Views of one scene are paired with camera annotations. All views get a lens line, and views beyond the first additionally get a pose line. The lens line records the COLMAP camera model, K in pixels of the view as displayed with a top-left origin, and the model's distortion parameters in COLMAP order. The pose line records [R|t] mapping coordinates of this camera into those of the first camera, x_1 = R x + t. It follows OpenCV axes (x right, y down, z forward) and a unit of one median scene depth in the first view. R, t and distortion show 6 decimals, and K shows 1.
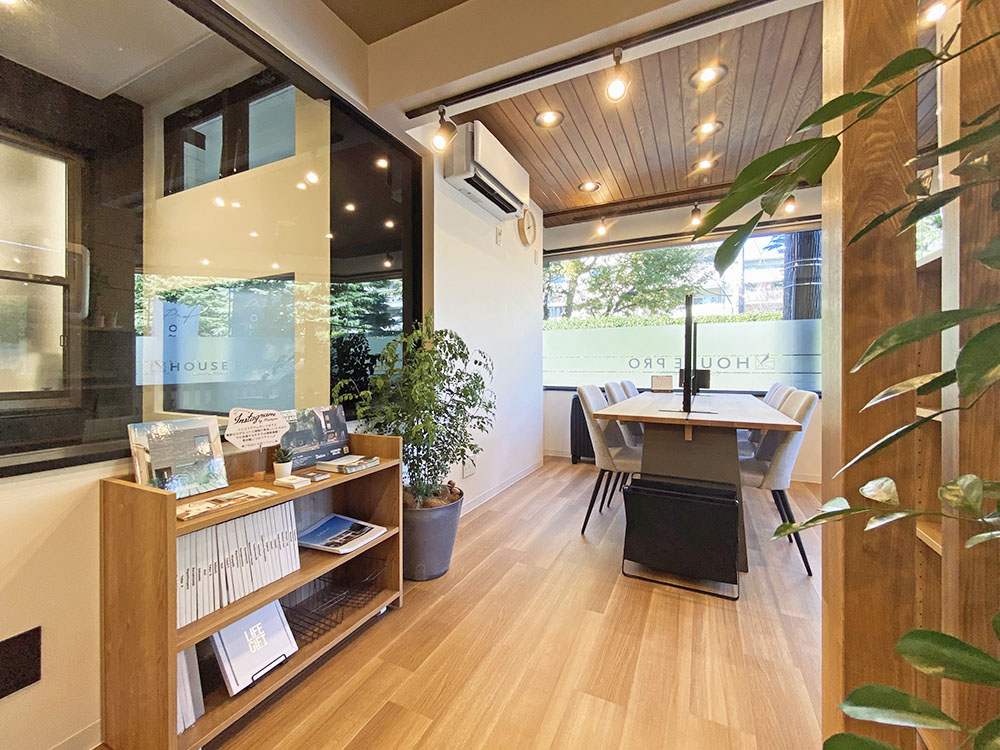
lens RADIAL K [[402.9, 0, 496.6], [0, 402.9, 374.3], [0, 0, 1]] dist [-0.000800, -0.000048]
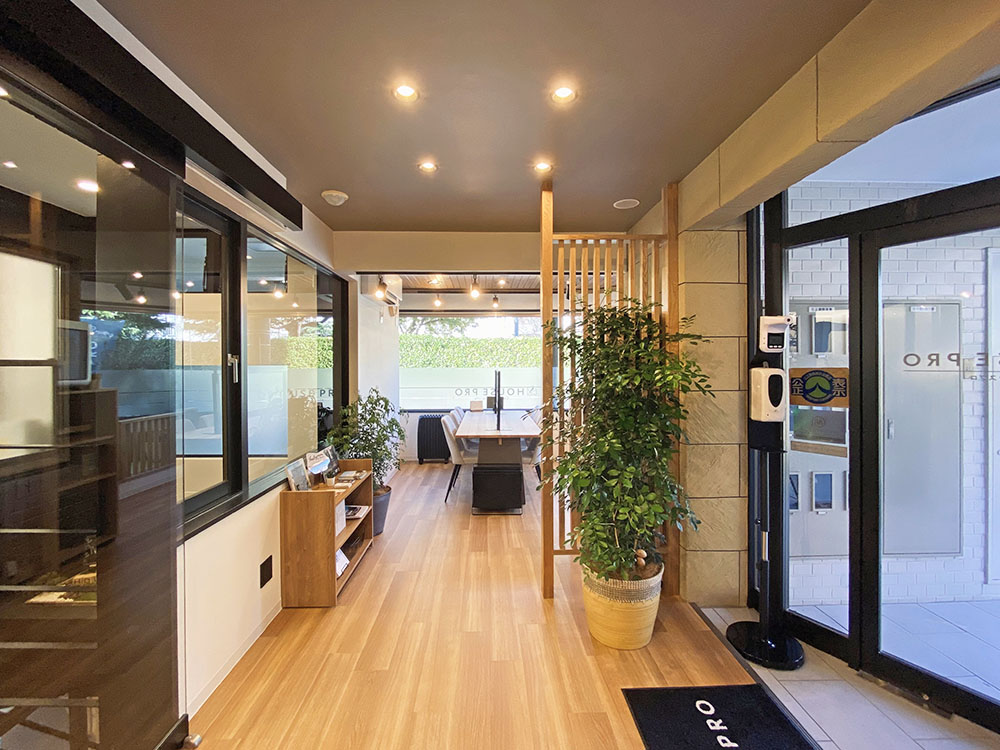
lens RADIAL K [[402.9, 0, 495.2], [0, 402.9, 369.4], [0, 0, 1]] dist [-0.000800, -0.000048]
pose [[0.882067, -0.006613, 0.471077, -0.530635], [0.012617, 0.999874, -0.009589, -0.208784], [-0.470955, 0.014402, 0.882040, -0.837906]]
